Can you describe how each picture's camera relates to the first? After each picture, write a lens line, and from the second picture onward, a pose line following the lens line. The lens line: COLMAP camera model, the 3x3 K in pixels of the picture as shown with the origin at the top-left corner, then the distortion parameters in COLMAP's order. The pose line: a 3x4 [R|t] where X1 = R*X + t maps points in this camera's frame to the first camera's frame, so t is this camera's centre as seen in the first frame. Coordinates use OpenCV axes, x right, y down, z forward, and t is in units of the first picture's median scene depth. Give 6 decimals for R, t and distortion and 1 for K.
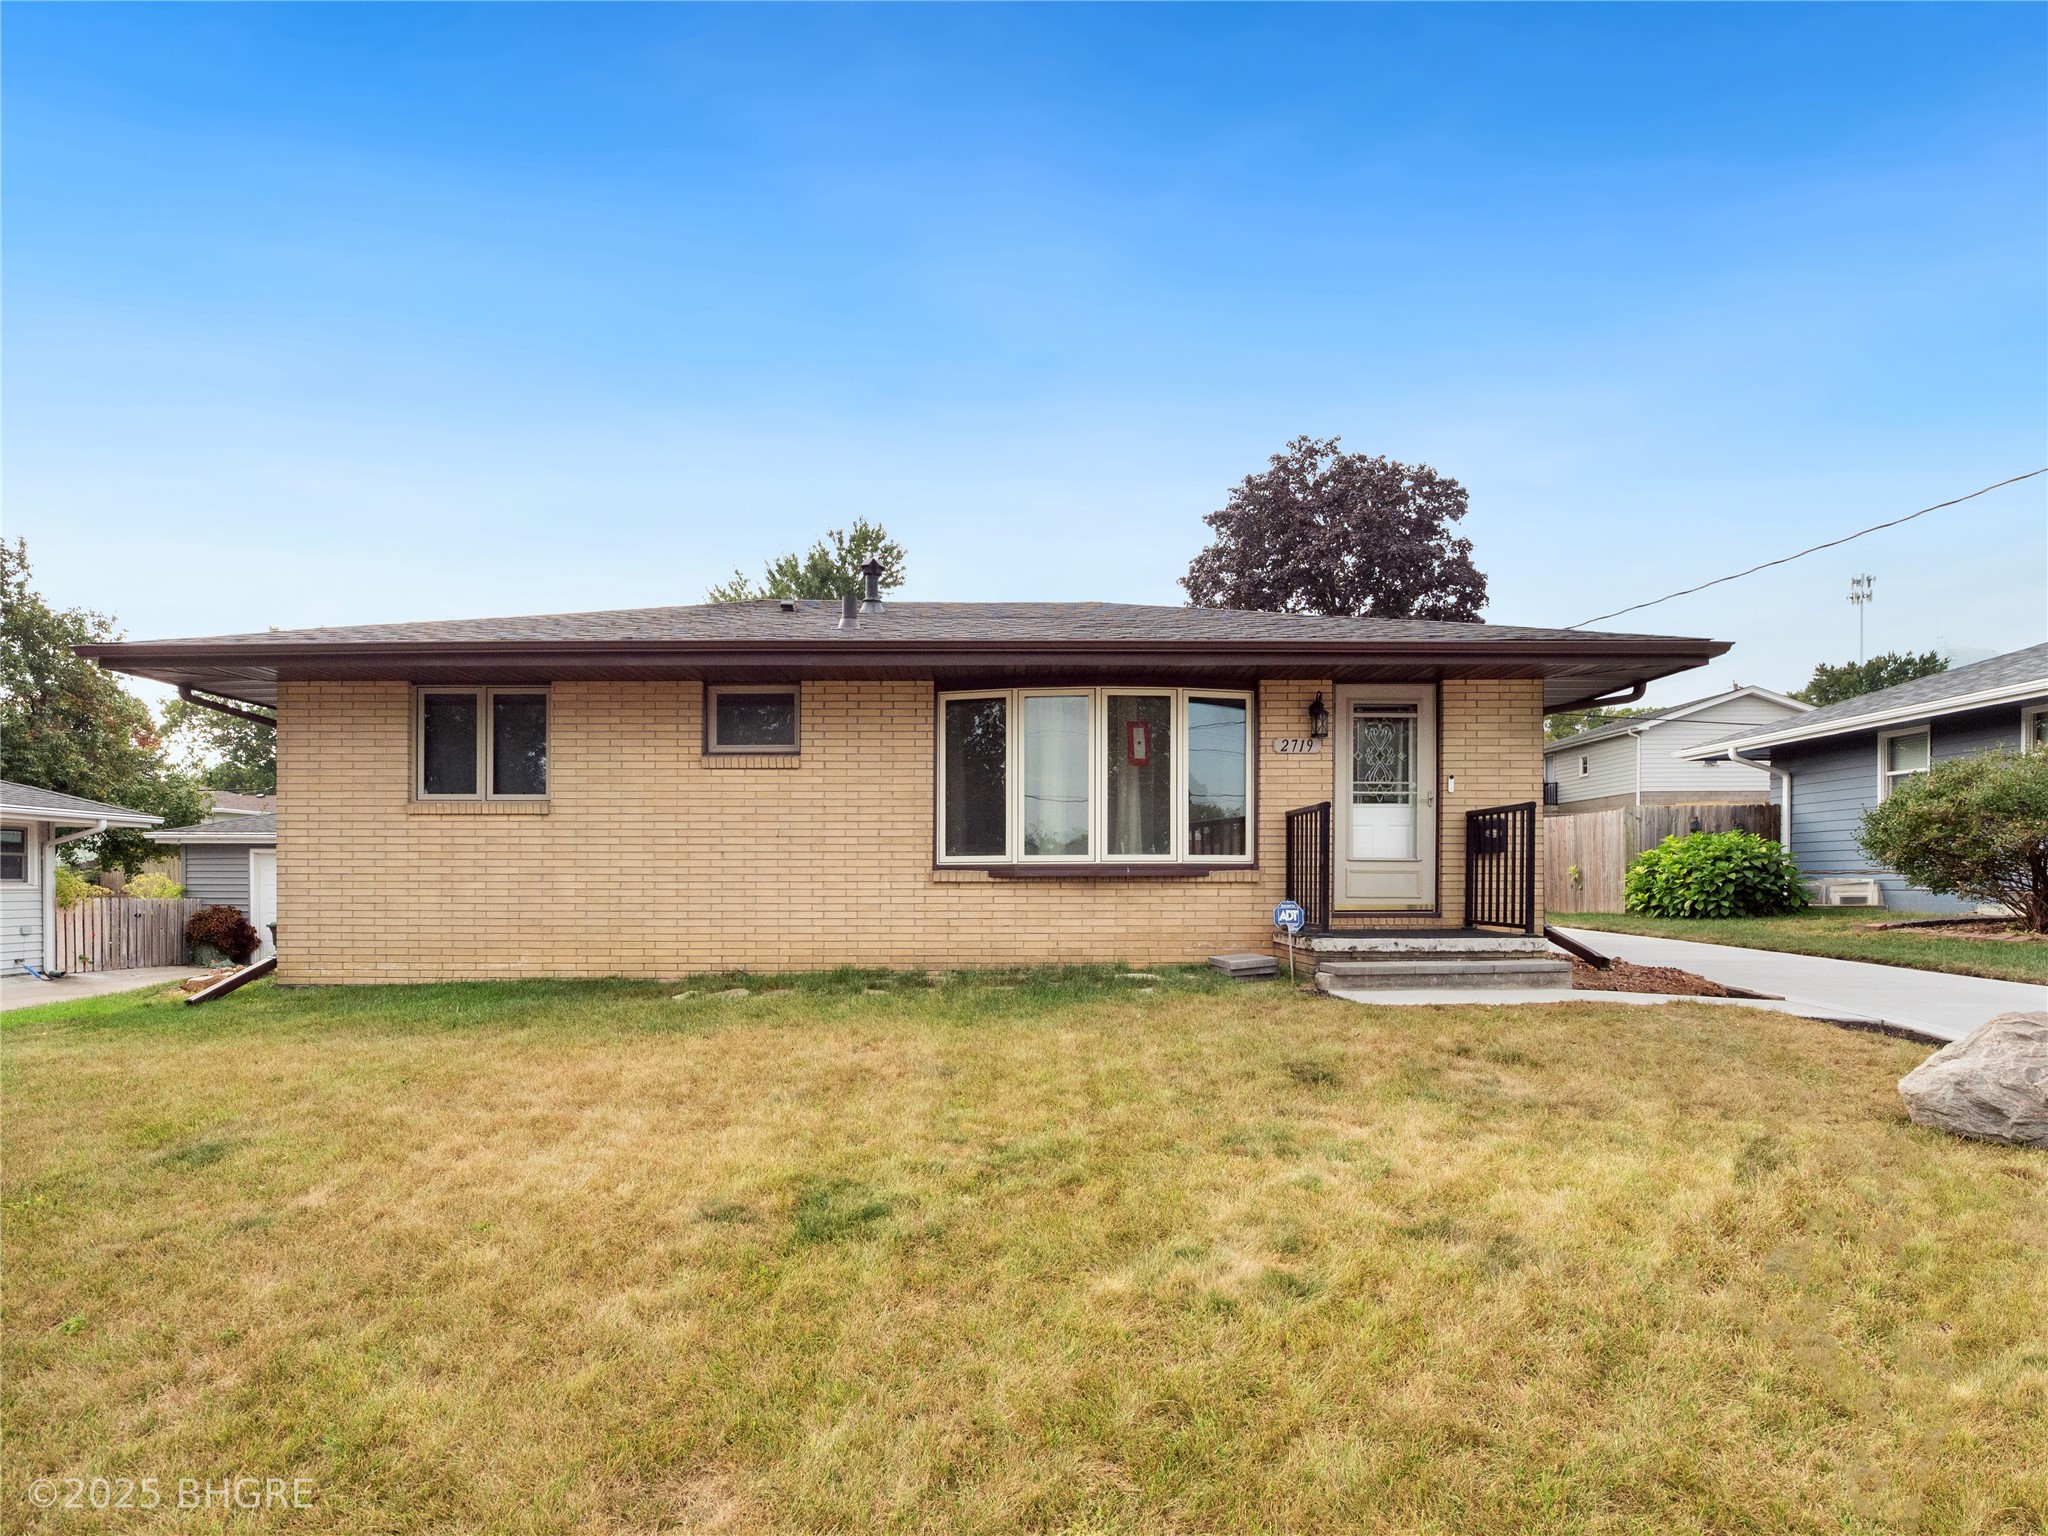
lens RADIAL K [[1067.0, 0, 1017.8], [0, 1067.0, 872.9], [0, 0, 1]] dist [-0.005013, -0.000338]
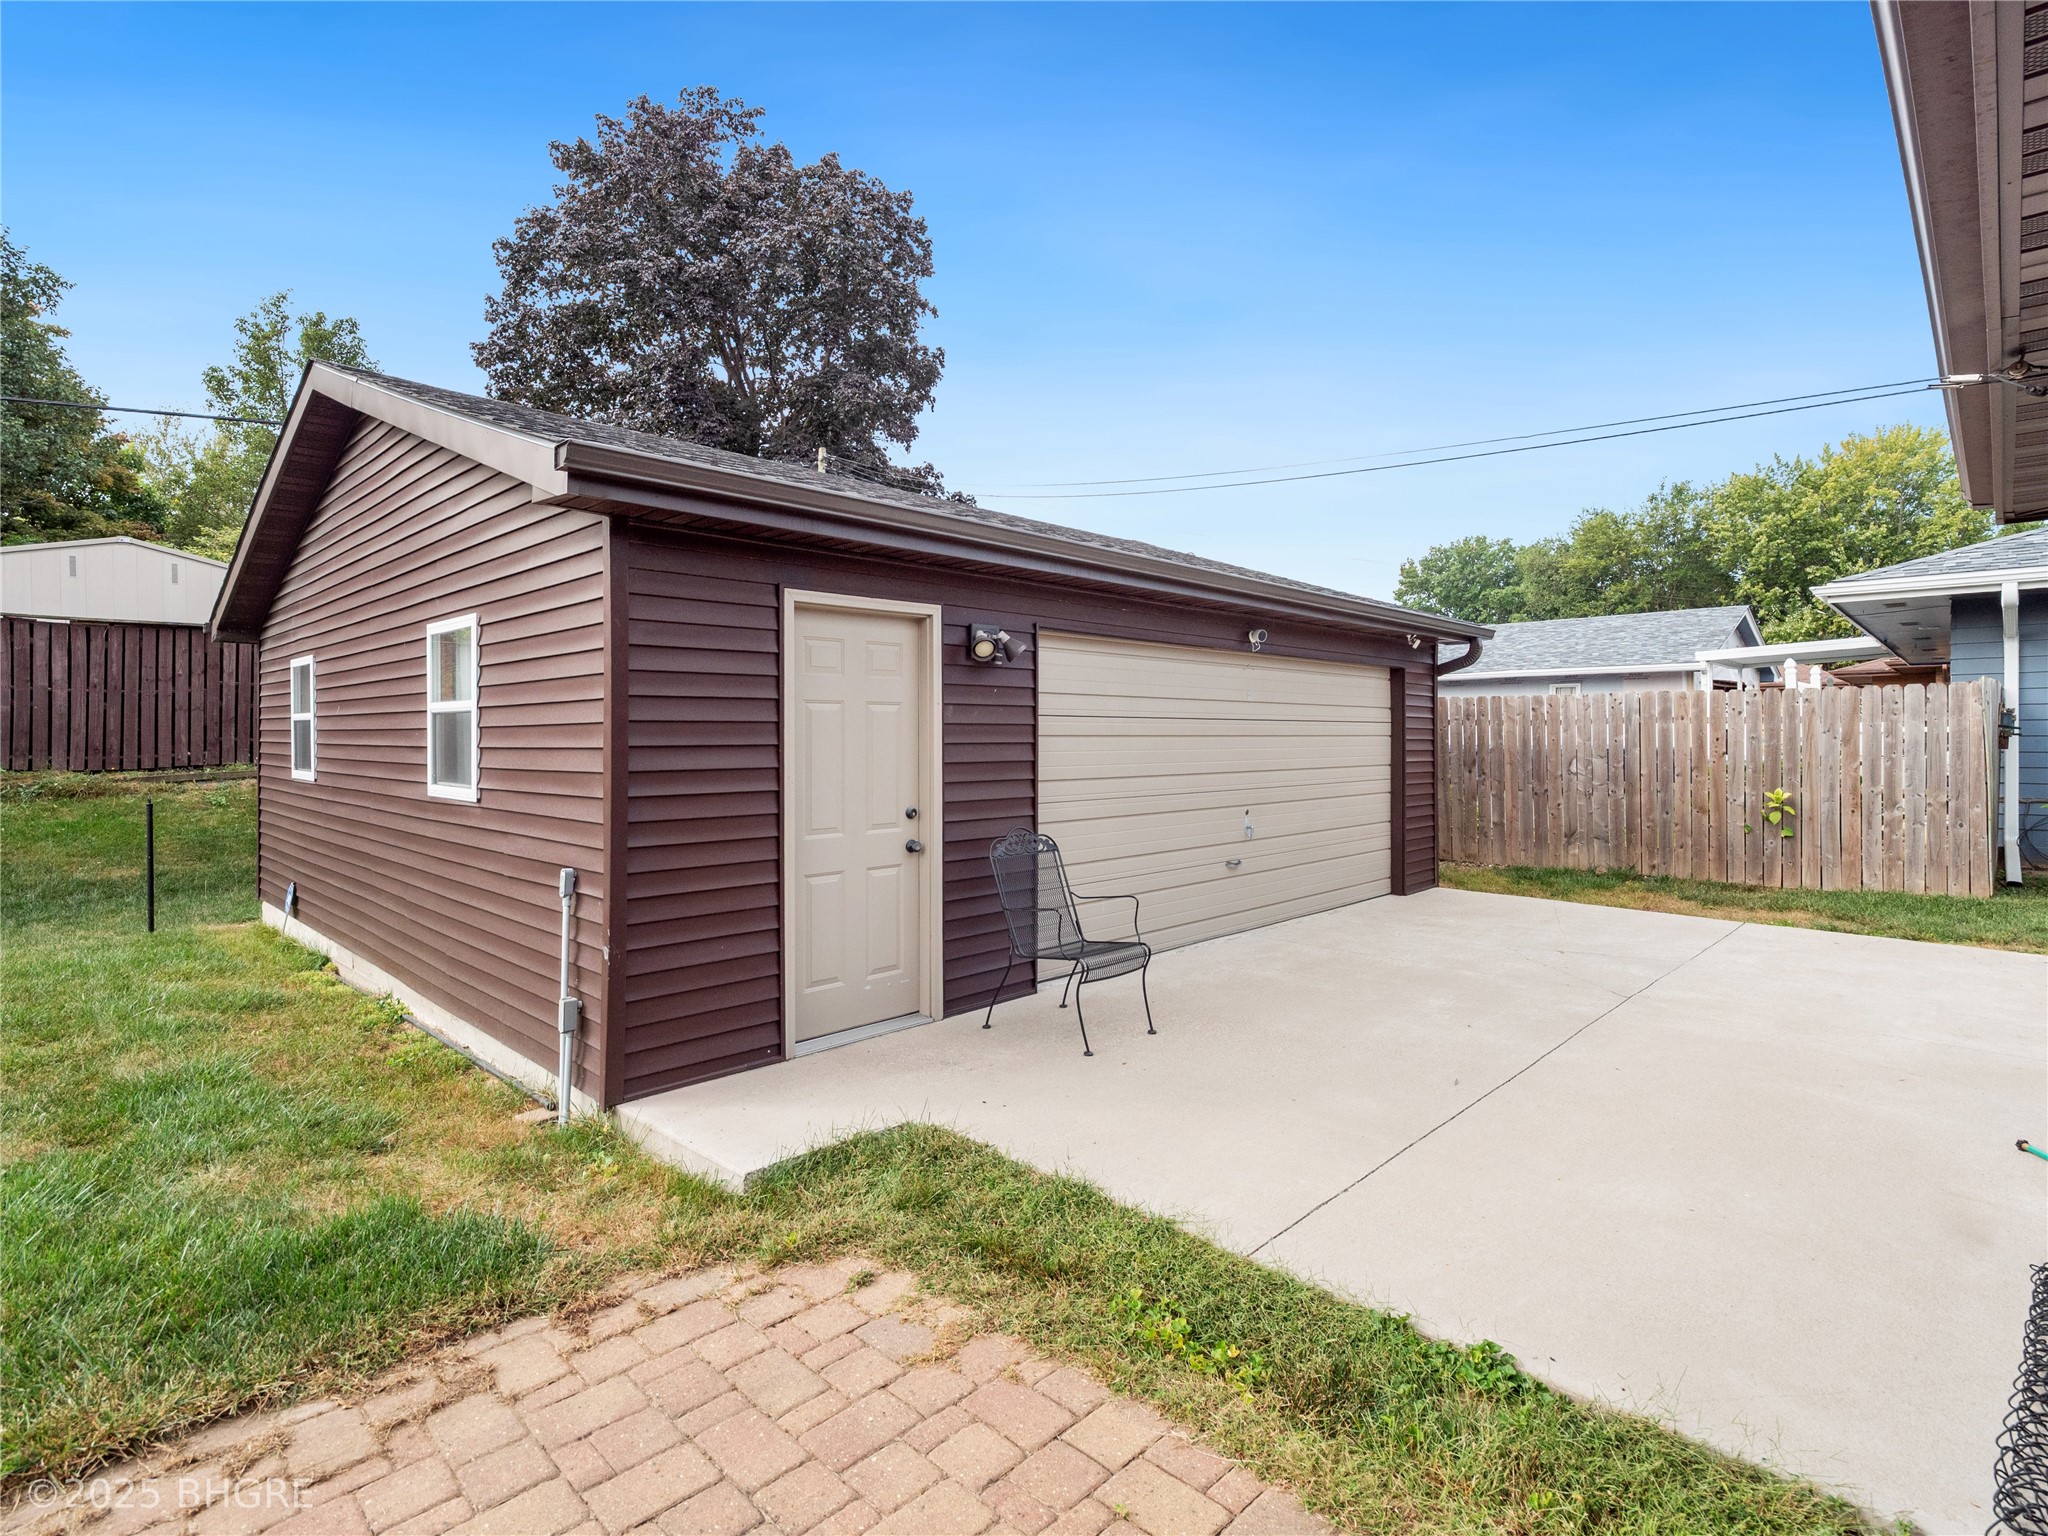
lens RADIAL K [[1010.8, 0, 1024.8], [0, 1010.8, 749.7], [0, 0, 1]] dist [-0.005650, -0.000646]
pose [[0.703604, -0.005779, 0.710569, -0.186348], [-0.004862, 0.999904, 0.012947, -0.080070], [-0.710576, -0.012564, 0.703508, 2.357170]]
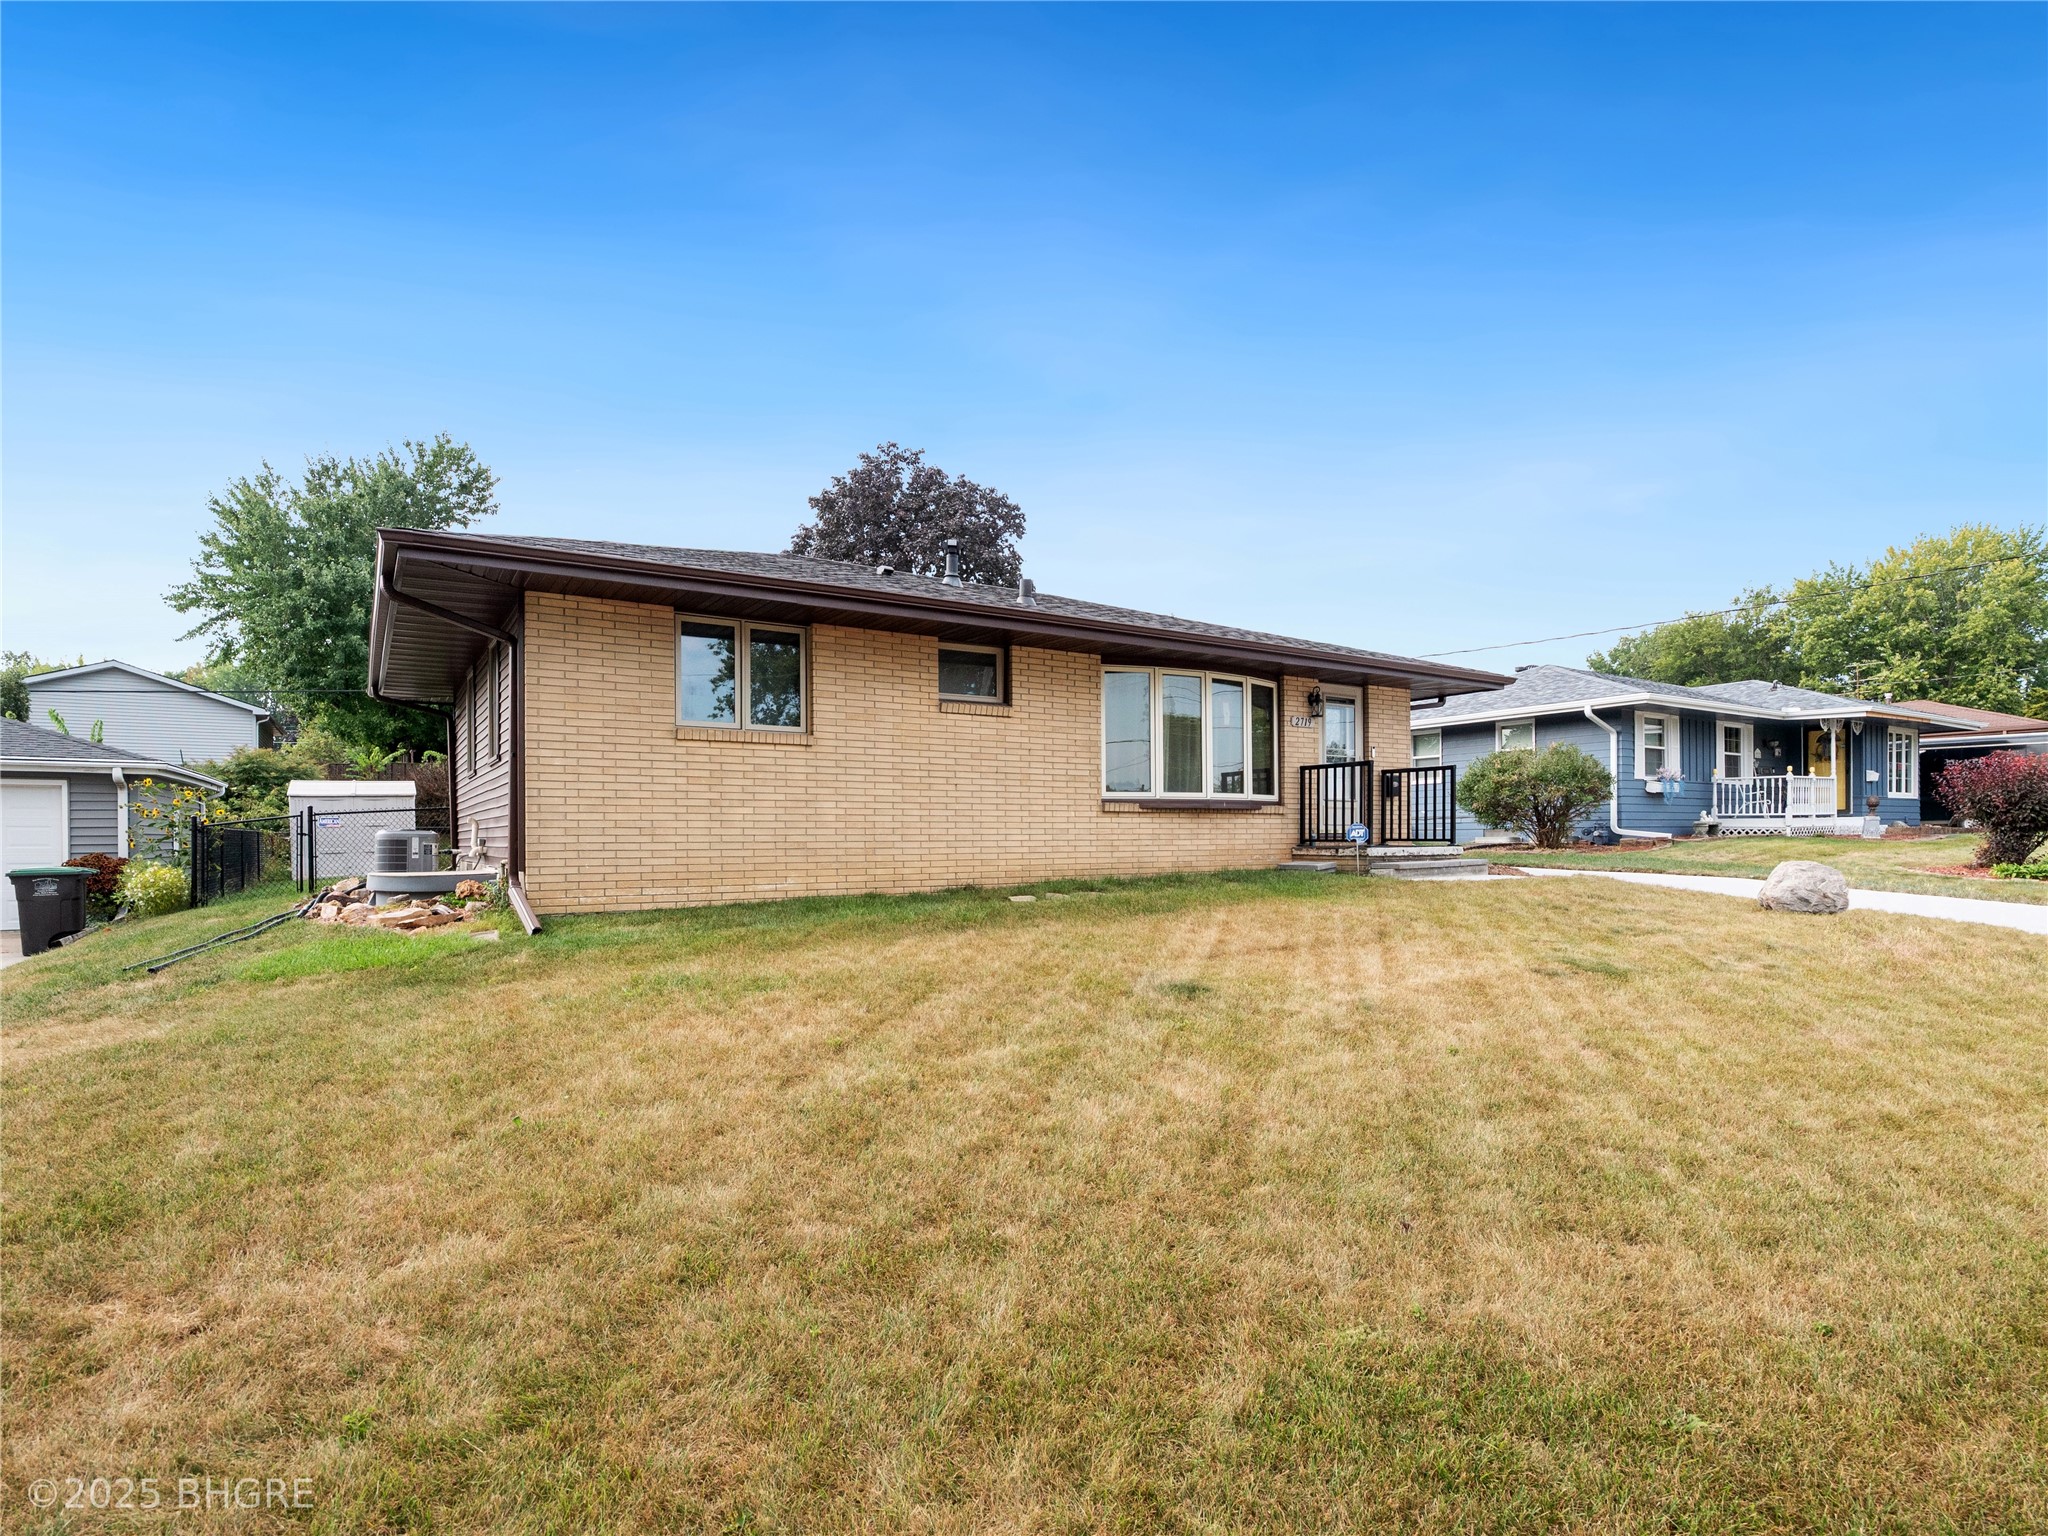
lens RADIAL K [[984.3, 0, 1066.6], [0, 984.3, 819.1], [0, 0, 1]] dist [0.000199, 0.000113]
pose [[0.846524, 0.004938, 0.532328, -0.752161], [-0.000440, 0.999963, -0.008575, 0.028003], [-0.532351, 0.007025, 0.846495, 0.017418]]
